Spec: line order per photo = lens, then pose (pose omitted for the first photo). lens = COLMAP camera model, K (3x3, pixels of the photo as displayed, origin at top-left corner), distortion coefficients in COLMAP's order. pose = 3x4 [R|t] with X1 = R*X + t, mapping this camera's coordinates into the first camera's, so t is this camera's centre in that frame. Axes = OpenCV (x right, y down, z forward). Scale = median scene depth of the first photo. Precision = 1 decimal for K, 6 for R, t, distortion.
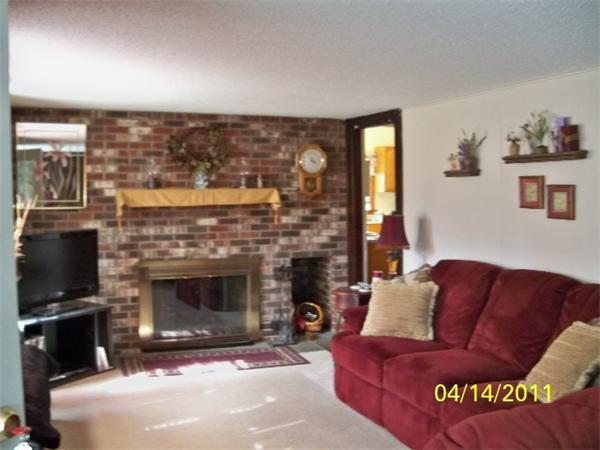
lens RADIAL K [[605.9, 0, 300.0], [0, 605.9, 225.0], [0, 0, 1]] dist [-0.234549, 0.240788]
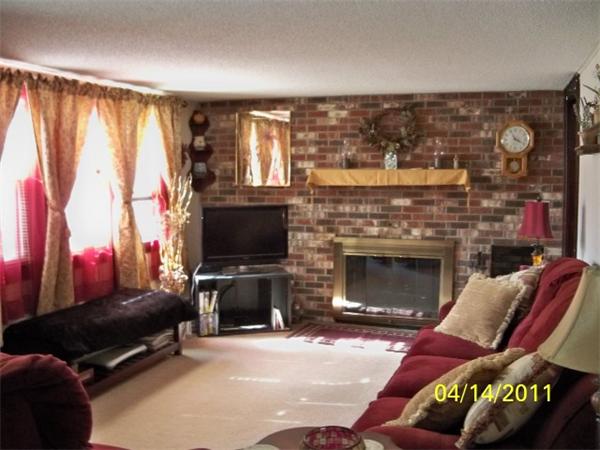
lens RADIAL K [[605.9, 0, 300.0], [0, 605.9, 225.0], [0, 0, 1]] dist [-0.234549, 0.240788]
pose [[0.748937, 0.057958, -0.660101, 0.388368], [-0.038608, 0.998292, 0.043848, -0.004826], [0.661515, -0.007354, 0.749896, 0.140198]]
